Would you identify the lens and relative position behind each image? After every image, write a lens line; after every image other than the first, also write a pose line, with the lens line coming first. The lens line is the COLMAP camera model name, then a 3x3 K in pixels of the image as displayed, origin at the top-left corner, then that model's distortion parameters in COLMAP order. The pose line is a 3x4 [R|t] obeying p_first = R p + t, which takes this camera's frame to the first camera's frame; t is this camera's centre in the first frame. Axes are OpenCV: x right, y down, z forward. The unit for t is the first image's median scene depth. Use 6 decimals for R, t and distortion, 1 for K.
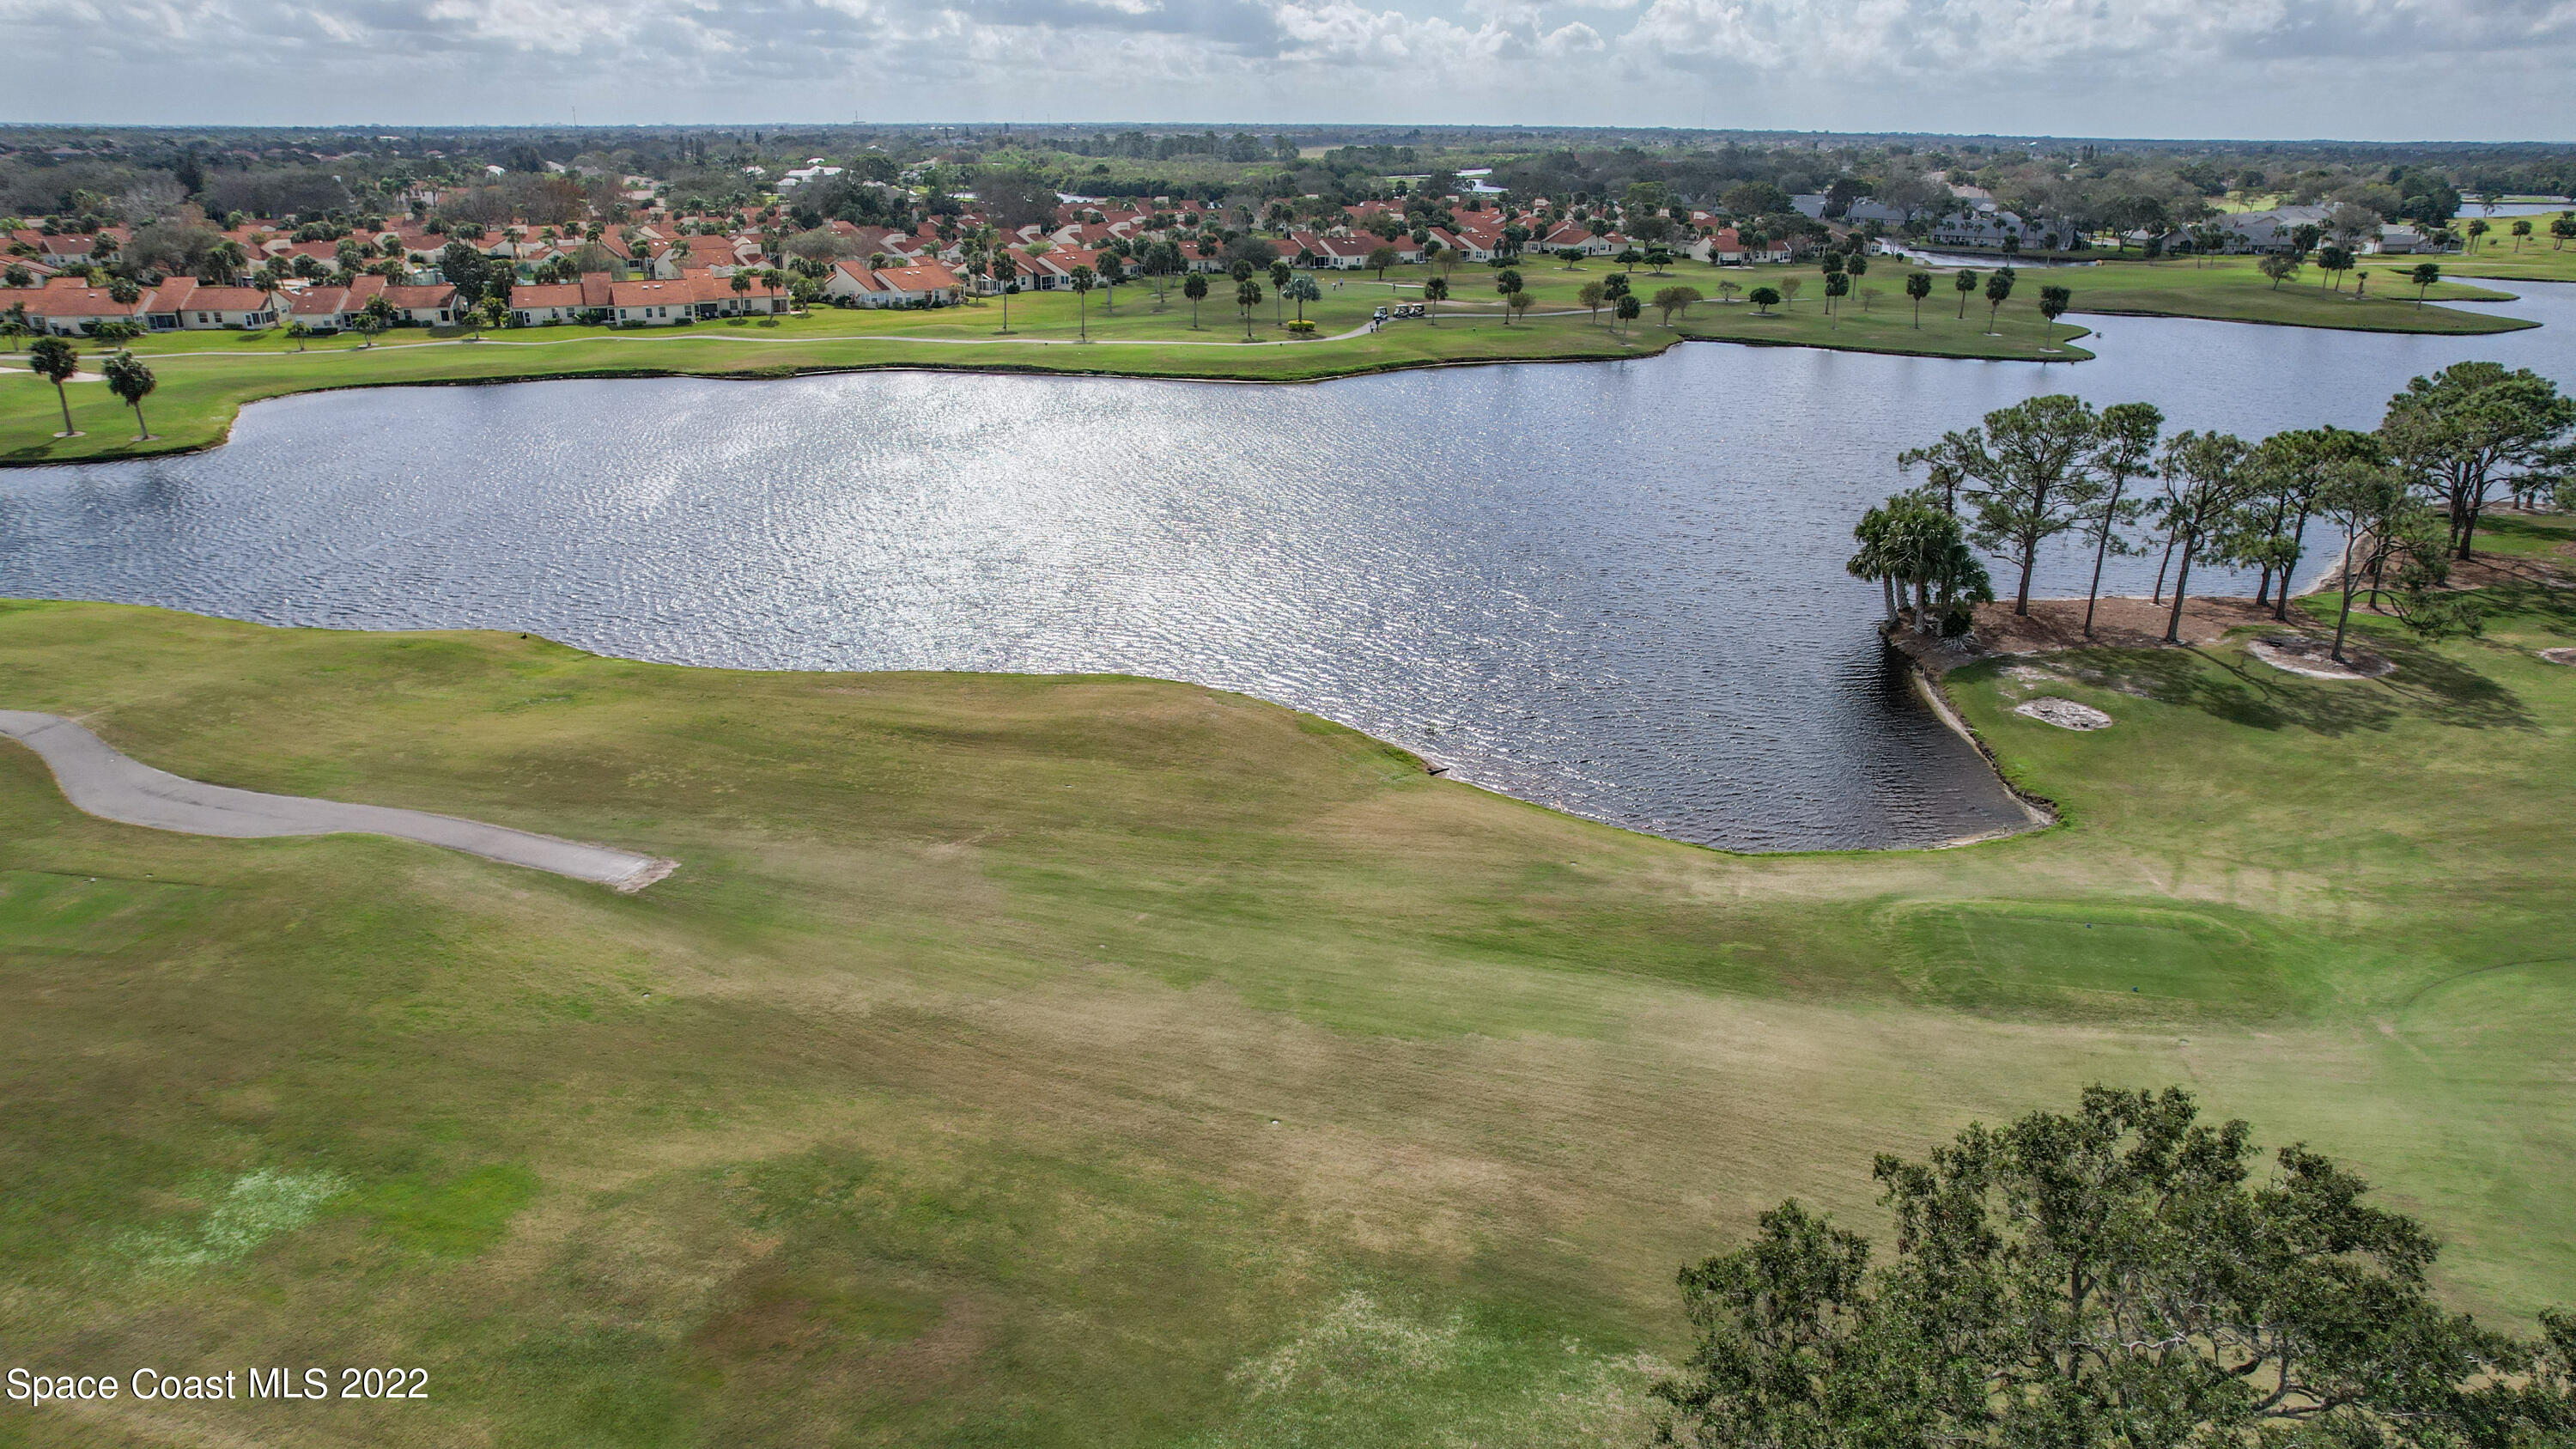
lens RADIAL K [[1672.5, 0, 1288.0], [0, 1672.5, 724.5], [0, 0, 1]] dist [-0.092573, 0.083062]
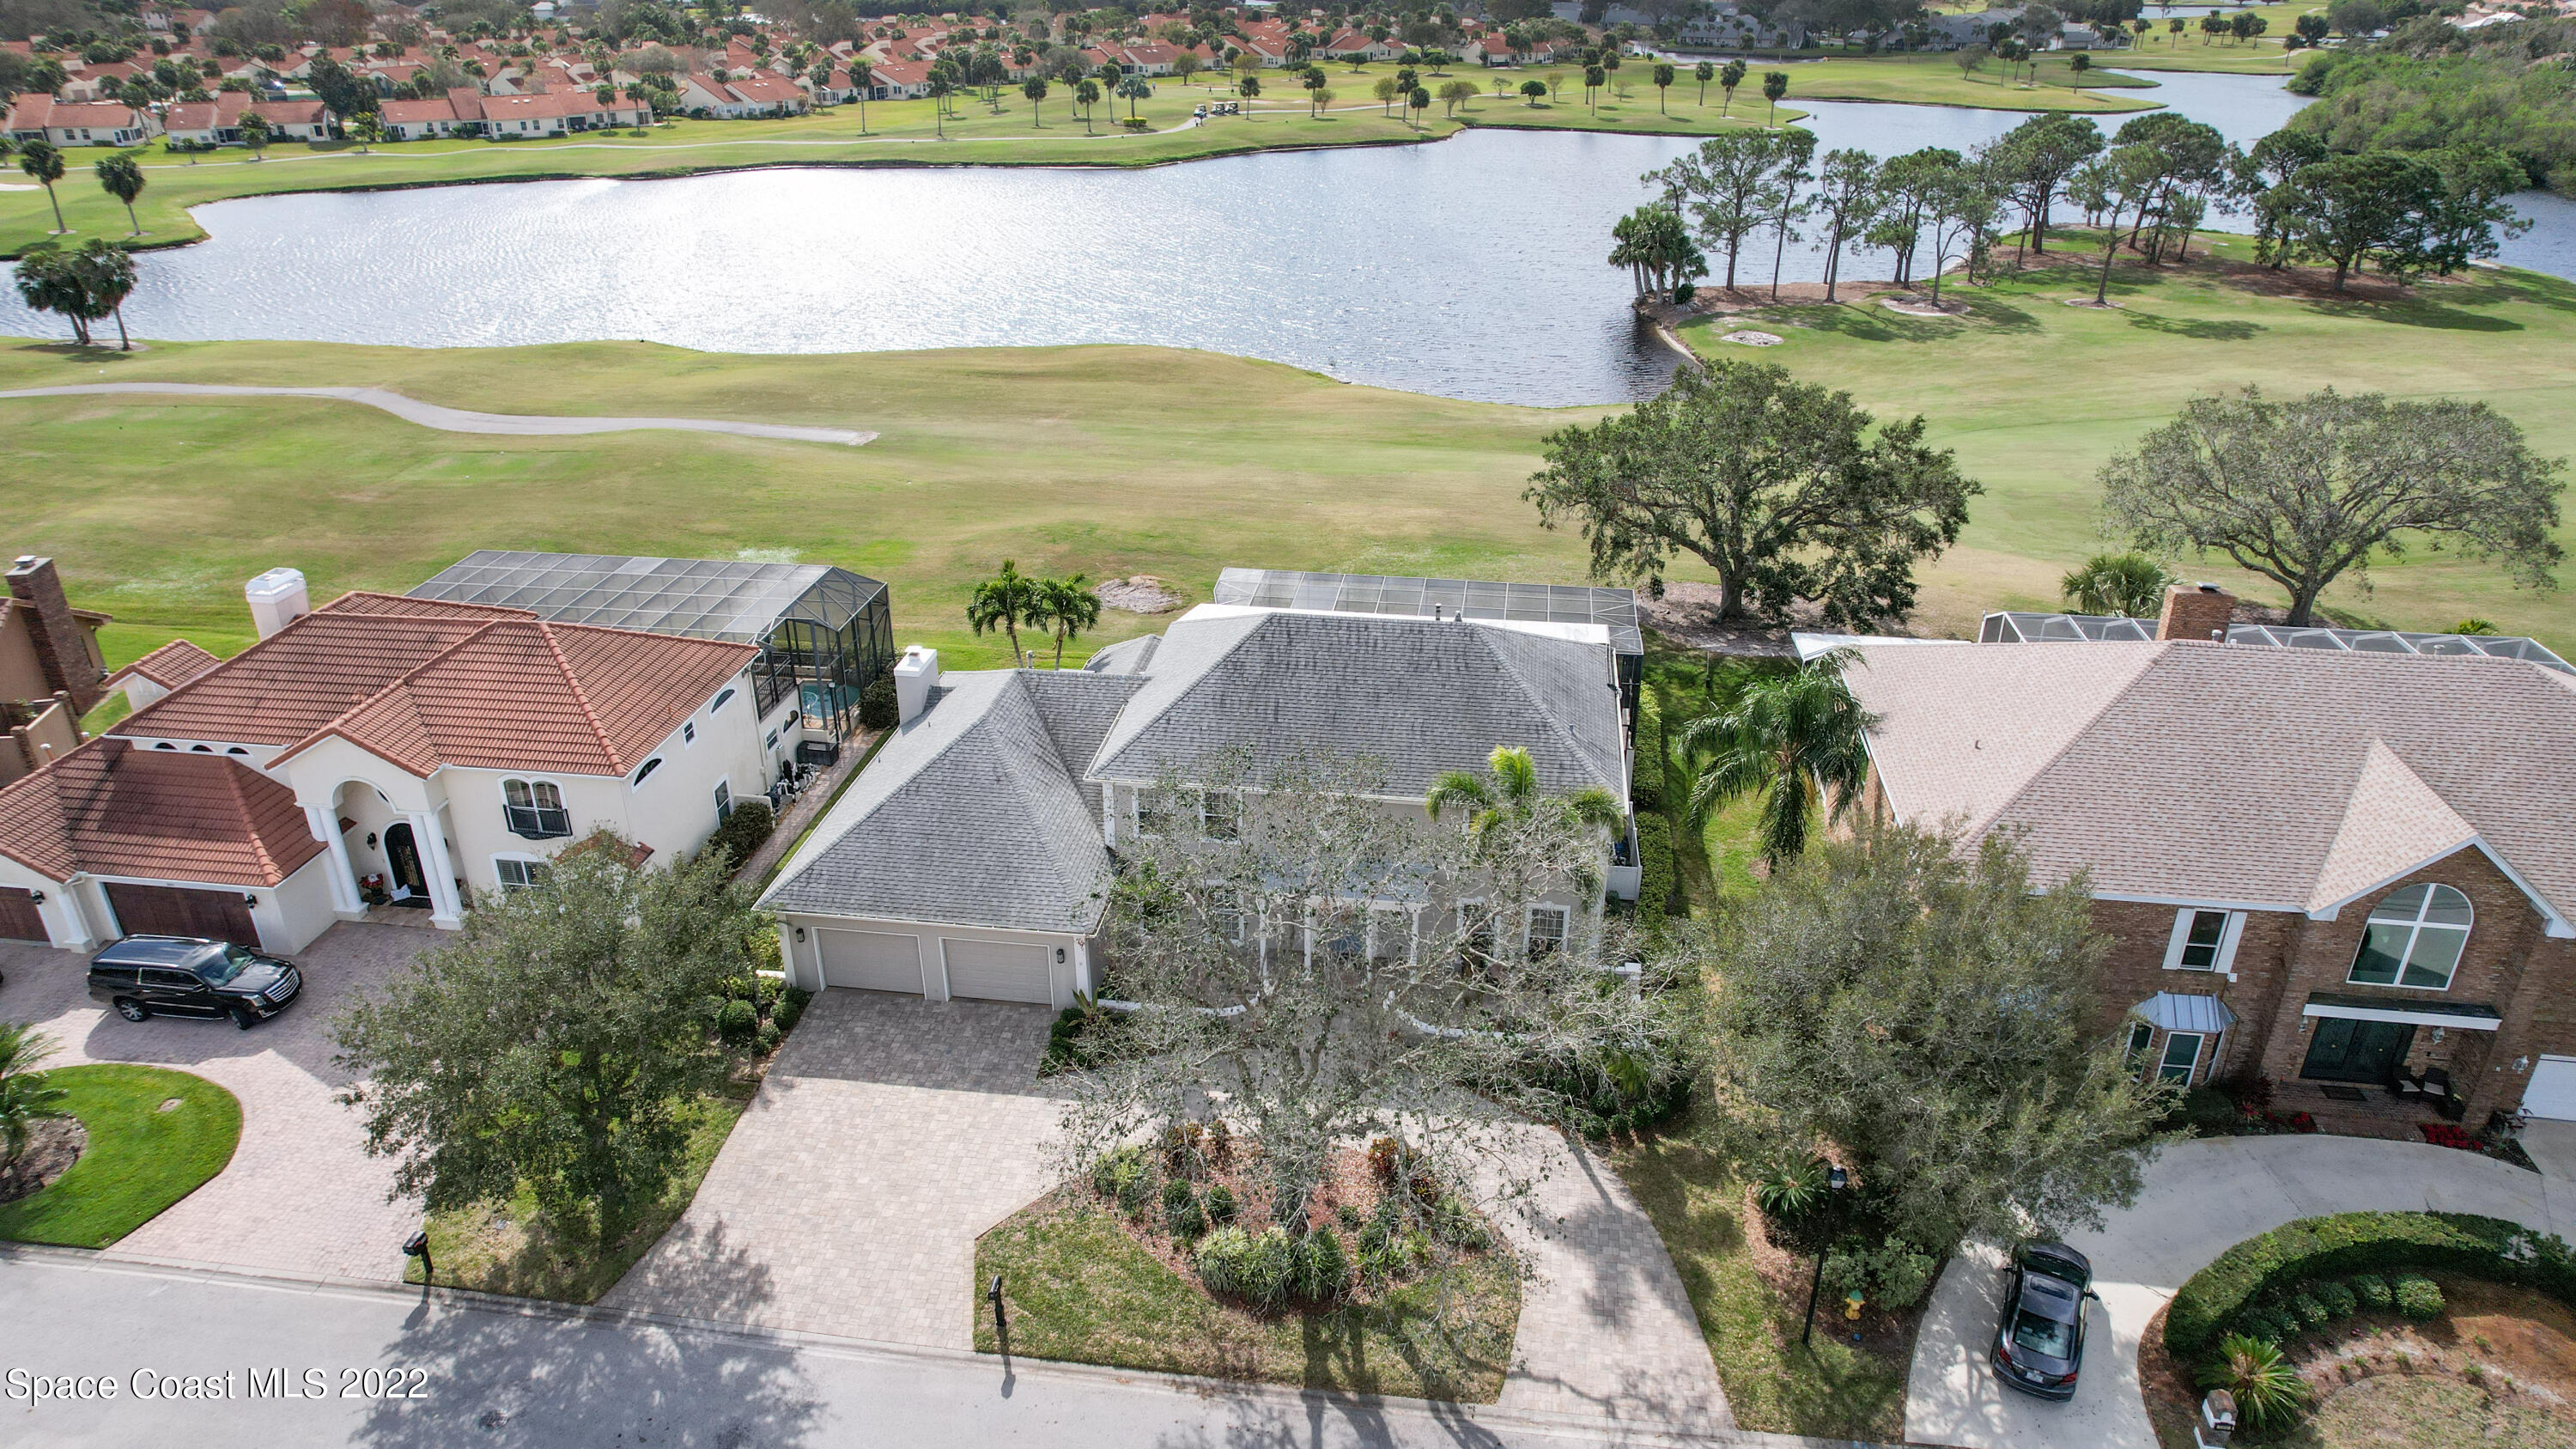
lens RADIAL K [[1650.3, 0, 1288.0], [0, 1650.3, 724.5], [0, 0, 1]] dist [-0.099172, 0.095373]
pose [[0.990508, -0.064874, 0.121181, -0.047099], [0.051949, 0.992908, 0.106933, 0.051457], [-0.127259, -0.099622, 0.986854, -0.140315]]
